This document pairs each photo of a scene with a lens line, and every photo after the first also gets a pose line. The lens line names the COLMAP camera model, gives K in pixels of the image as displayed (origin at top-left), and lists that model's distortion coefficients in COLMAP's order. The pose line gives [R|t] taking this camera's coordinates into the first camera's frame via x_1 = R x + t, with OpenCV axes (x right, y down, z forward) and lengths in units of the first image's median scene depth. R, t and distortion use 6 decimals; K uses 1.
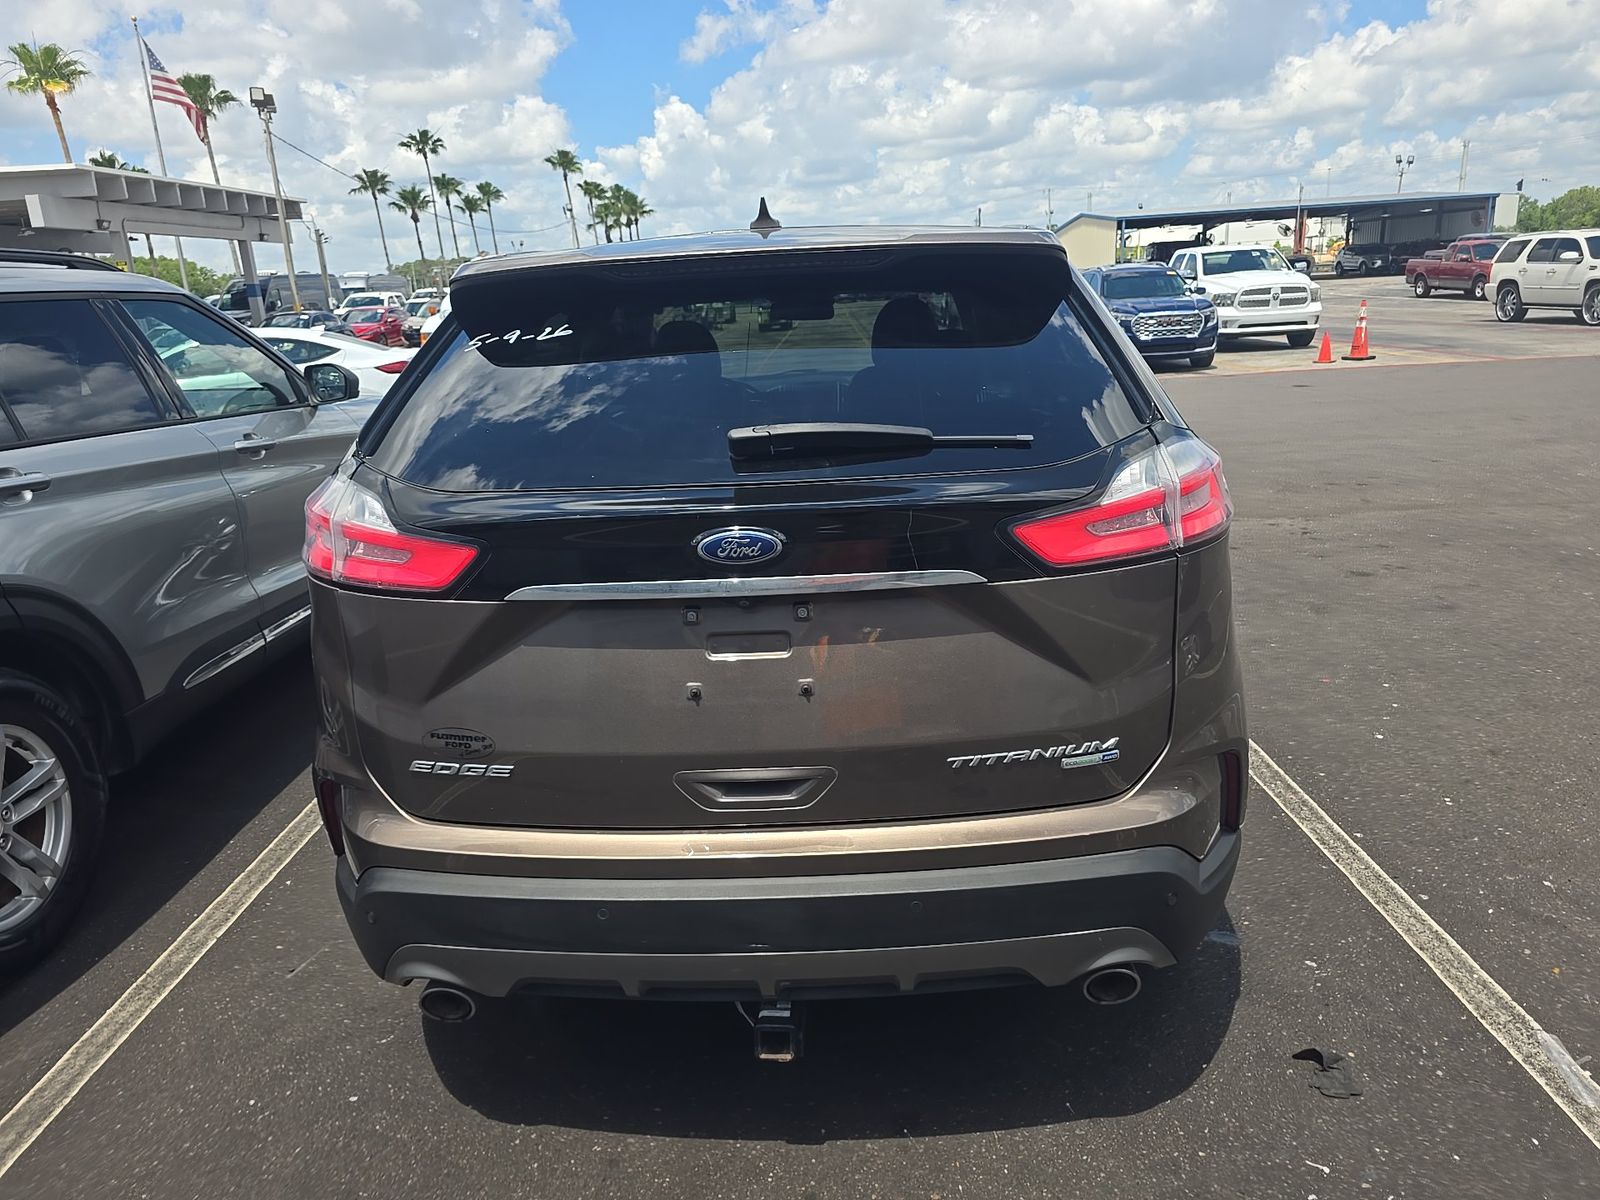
lens RADIAL K [[1087.6, 0, 804.5], [0, 1087.6, 591.9], [0, 0, 1]] dist [0.033727, -0.029856]
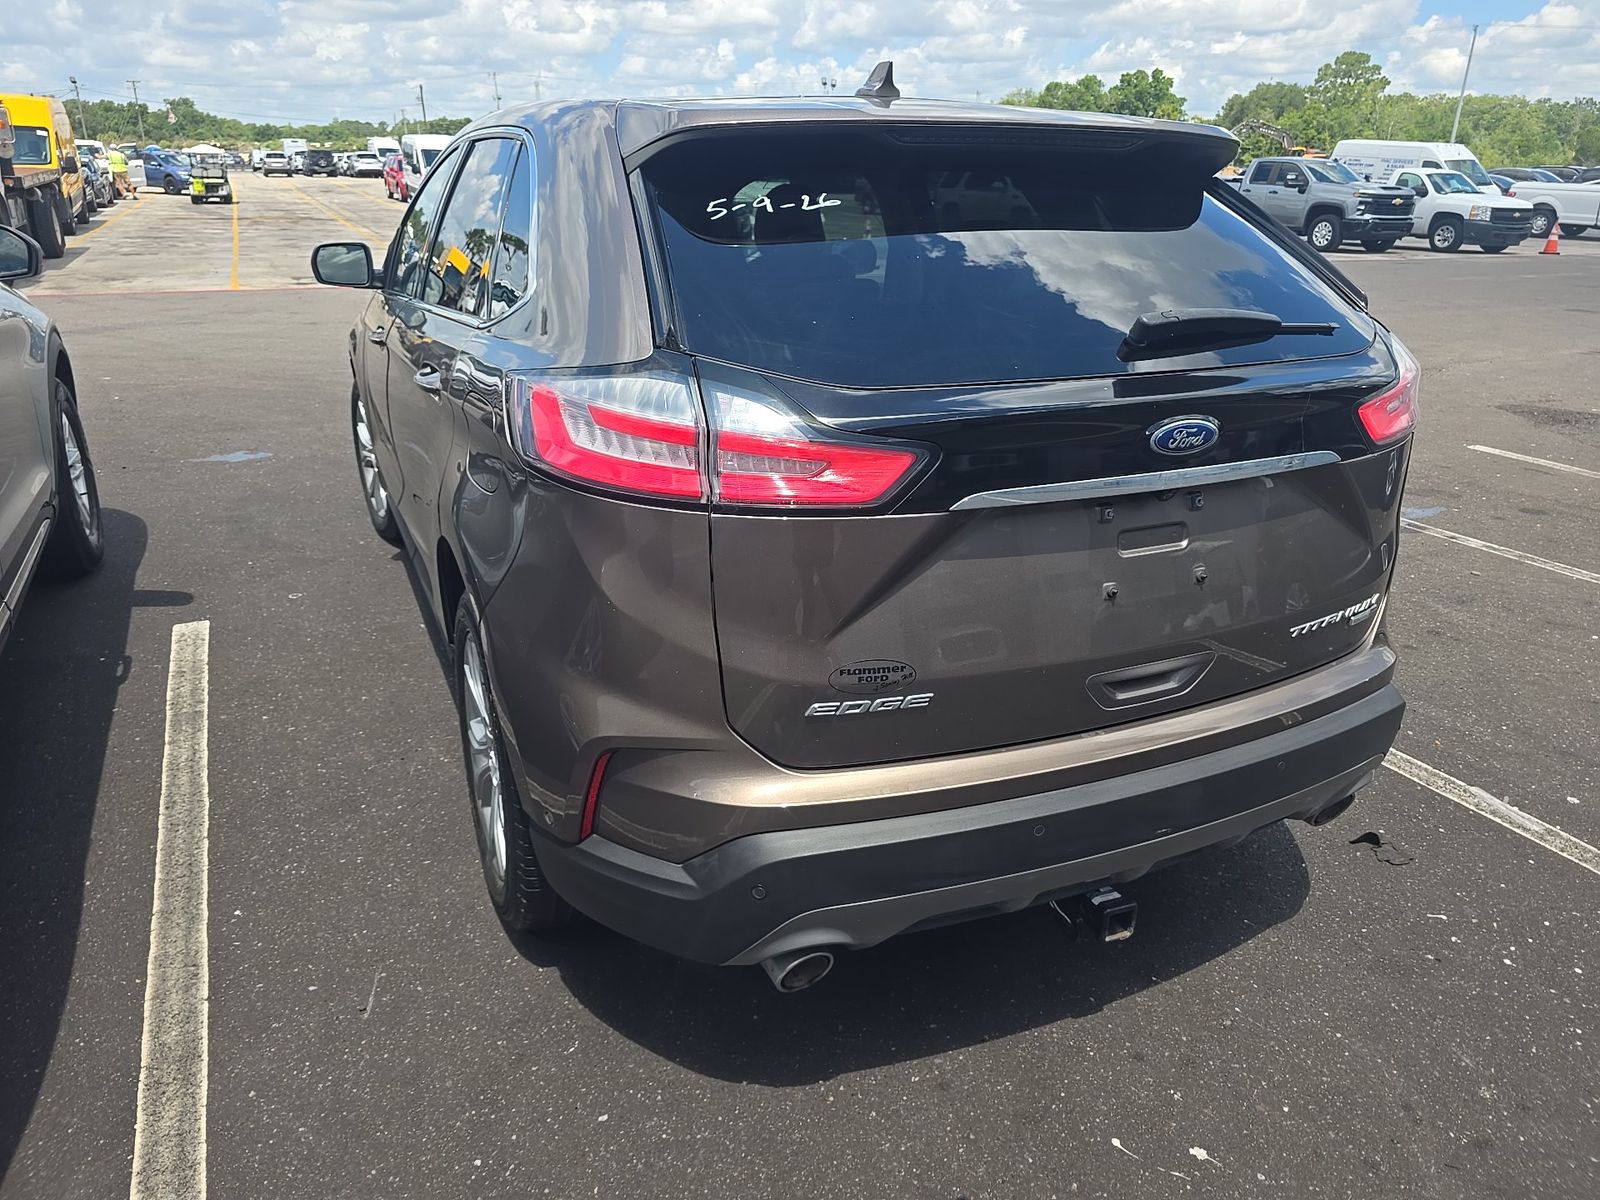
lens RADIAL K [[1087.6, 0, 805.1], [0, 1087.6, 593.4], [0, 0, 1]] dist [0.033727, -0.029856]
pose [[0.888415, -0.102663, 0.447414, -0.513742], [0.062832, 0.992693, 0.103019, -0.015351], [-0.454721, -0.063412, 0.888374, 0.170312]]
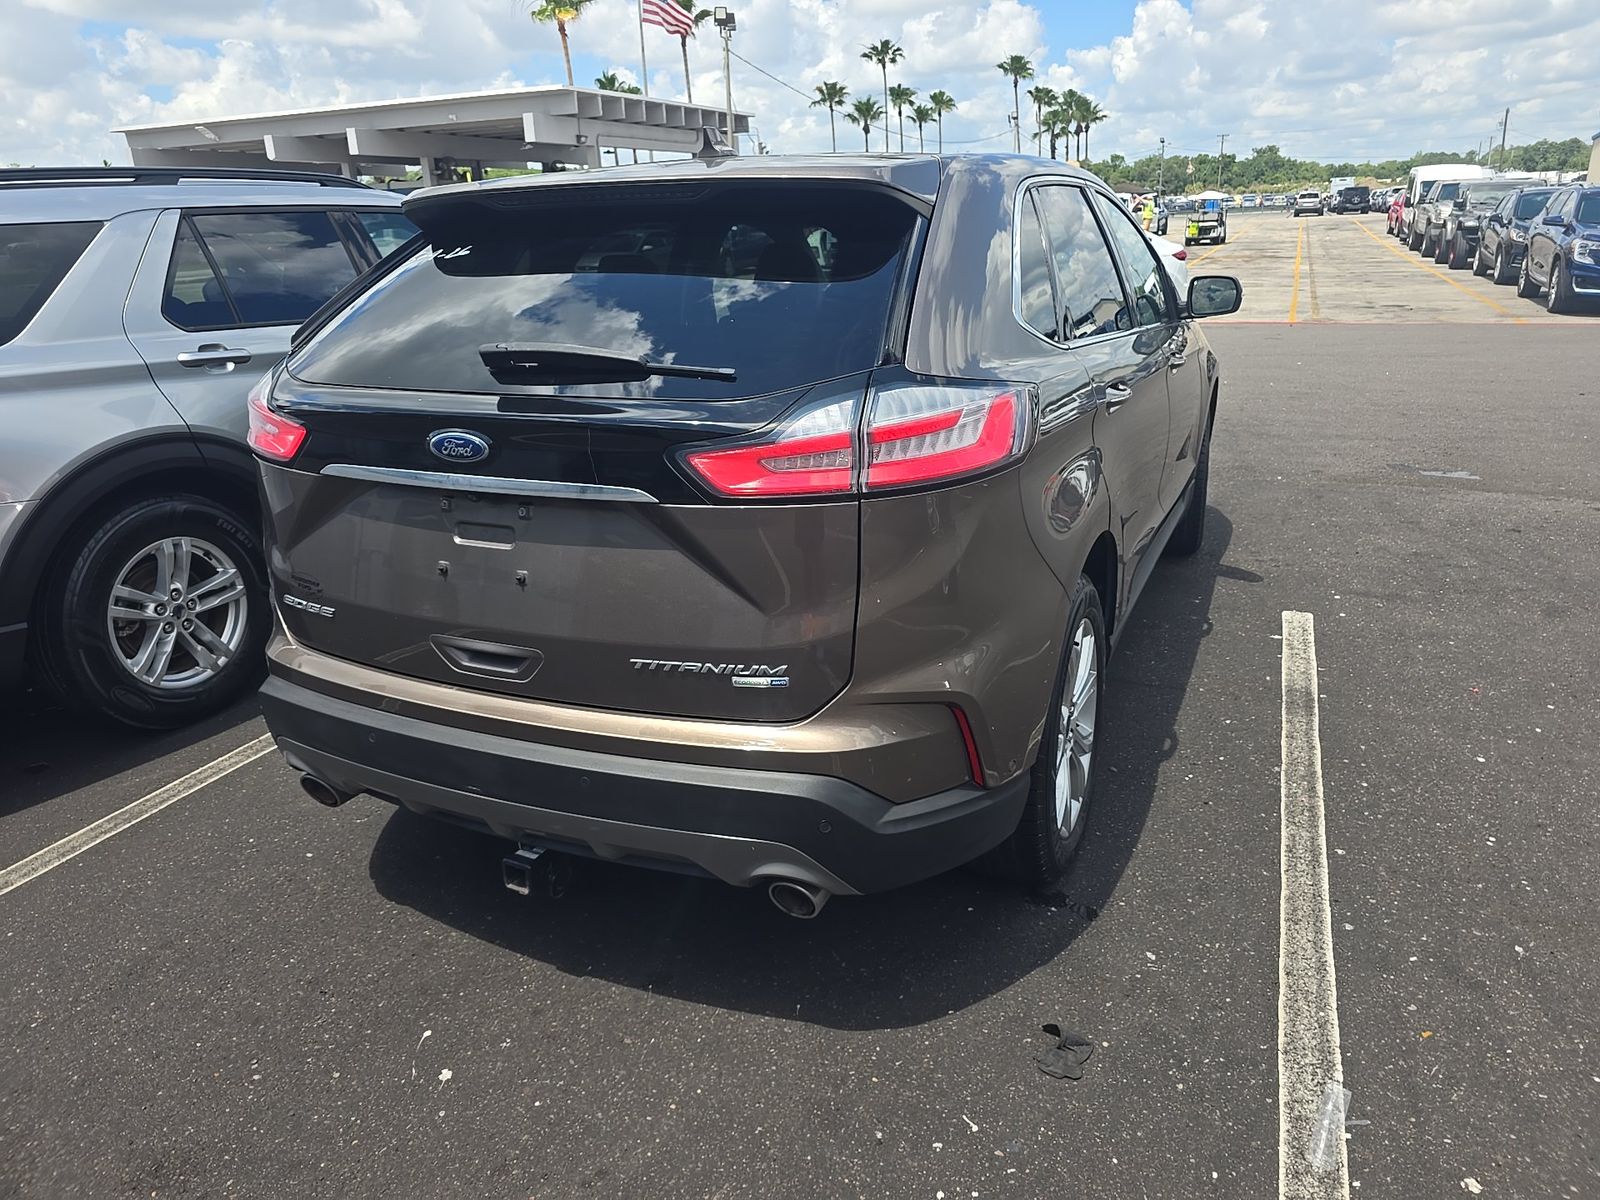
lens RADIAL K [[1087.6, 0, 803.5], [0, 1087.6, 588.5], [0, 0, 1]] dist [0.033727, -0.029856]
pose [[0.925349, 0.139631, -0.352468, 0.448859], [-0.114527, 0.989224, 0.091212, -0.025544], [0.361405, -0.044036, 0.931368, 0.023704]]
